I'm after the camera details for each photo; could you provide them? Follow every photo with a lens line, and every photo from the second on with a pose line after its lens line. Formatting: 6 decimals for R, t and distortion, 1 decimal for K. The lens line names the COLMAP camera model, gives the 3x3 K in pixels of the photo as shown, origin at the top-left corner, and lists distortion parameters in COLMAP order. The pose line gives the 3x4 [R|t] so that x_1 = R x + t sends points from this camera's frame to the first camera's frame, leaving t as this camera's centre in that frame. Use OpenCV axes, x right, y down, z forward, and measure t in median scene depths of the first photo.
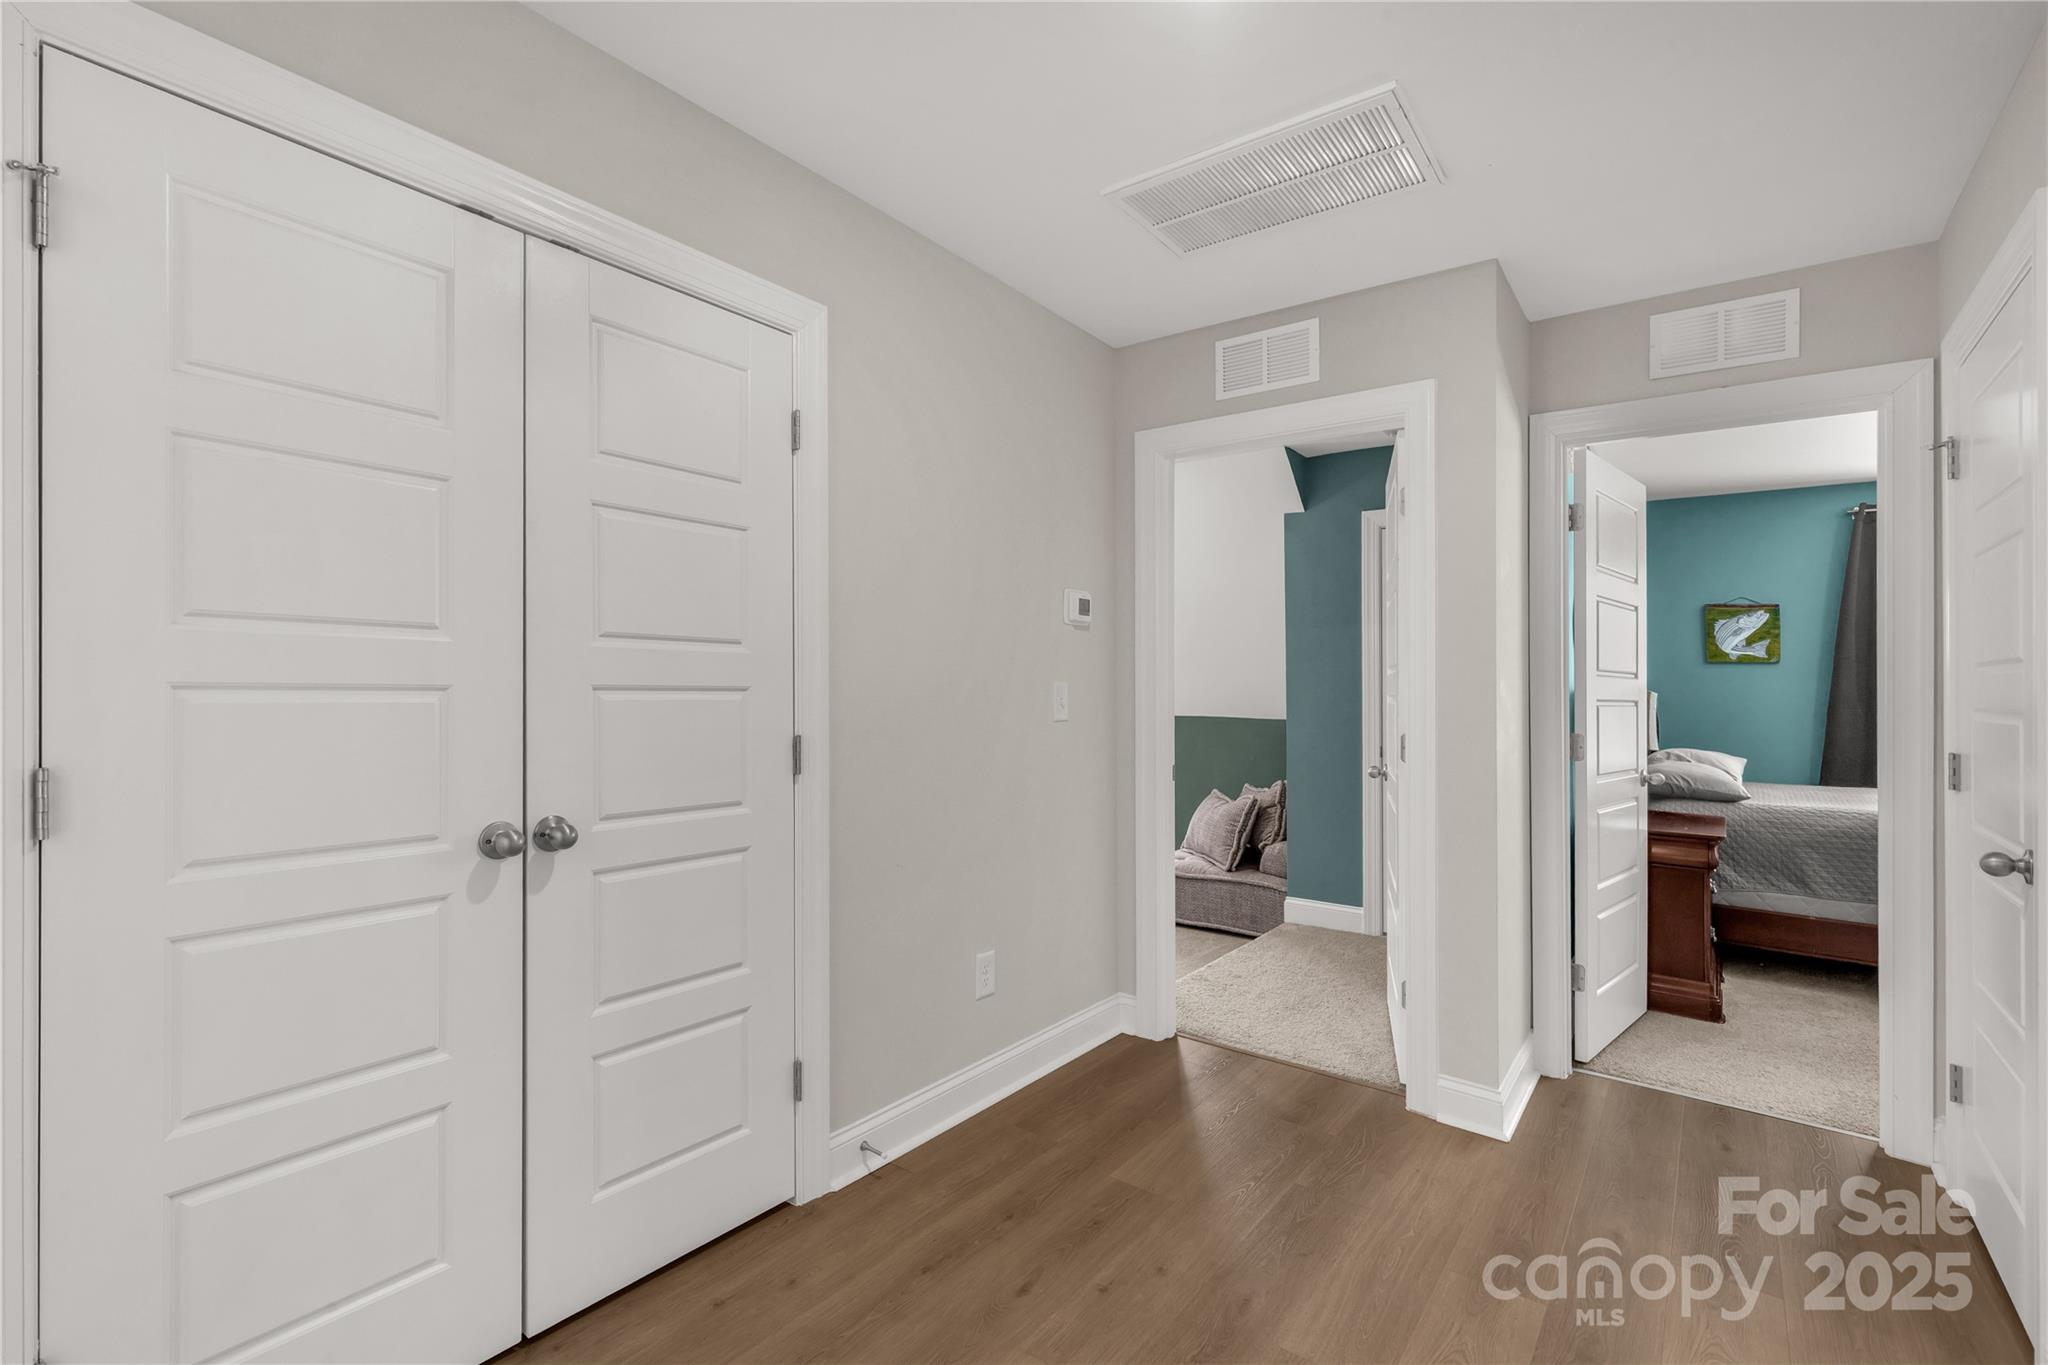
lens RADIAL K [[929.7, 0, 1021.3], [0, 929.7, 675.4], [0, 0, 1]] dist [0.004687, 0.000042]
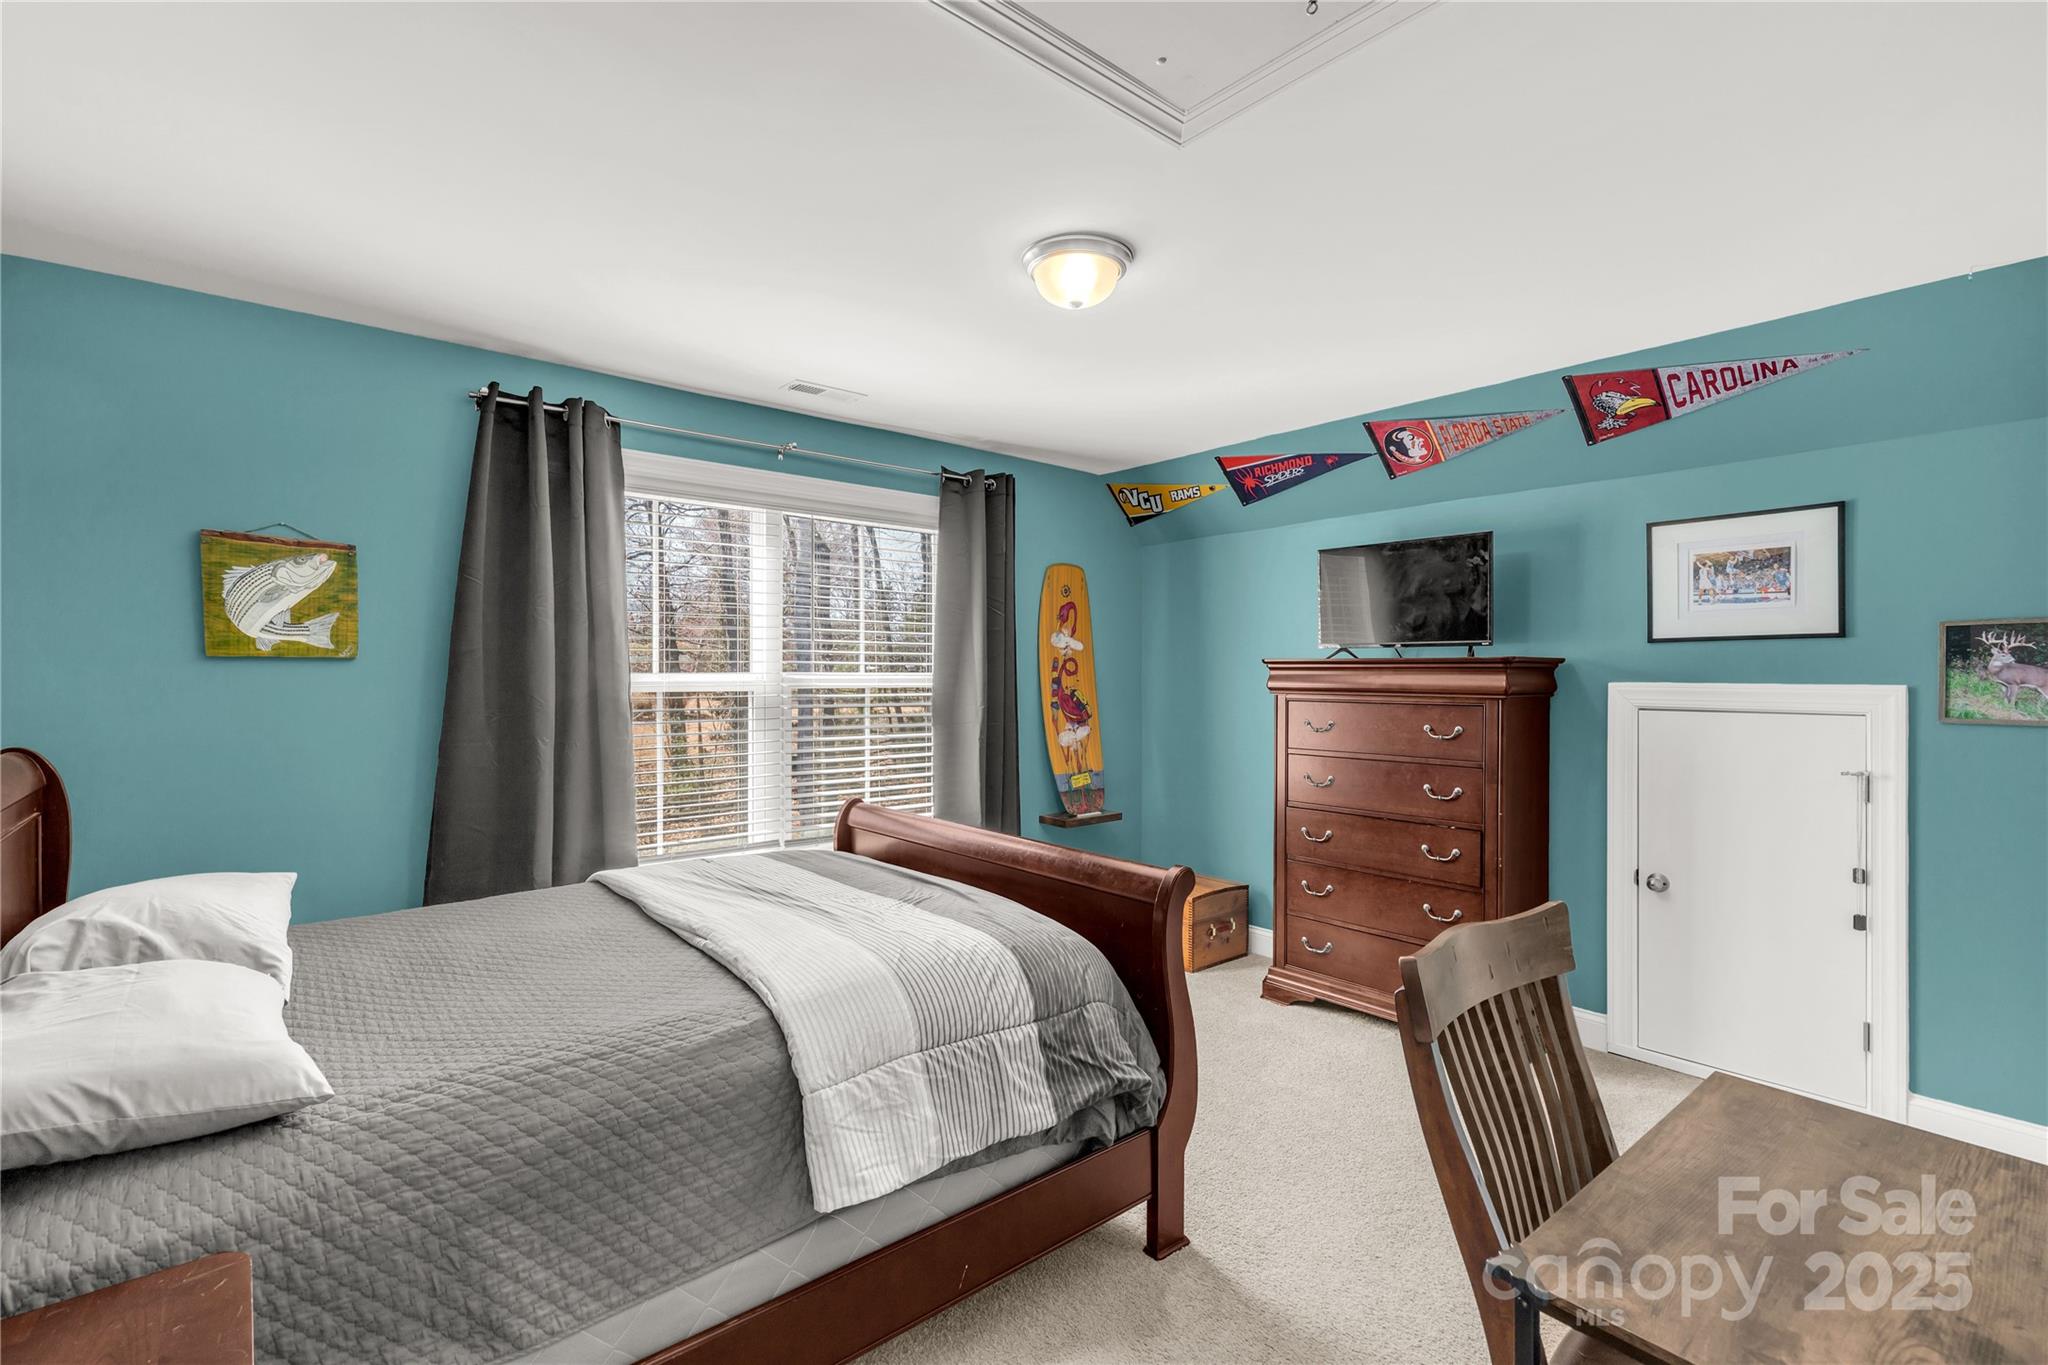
lens RADIAL K [[929.7, 0, 1021.9], [0, 929.7, 665.6], [0, 0, 1]] dist [0.004687, 0.000042]
pose [[0.226838, -0.006934, 0.973908, 0.394837], [-0.002752, 0.999966, 0.007760, -0.015038], [-0.973929, -0.004440, 0.226811, 0.524555]]
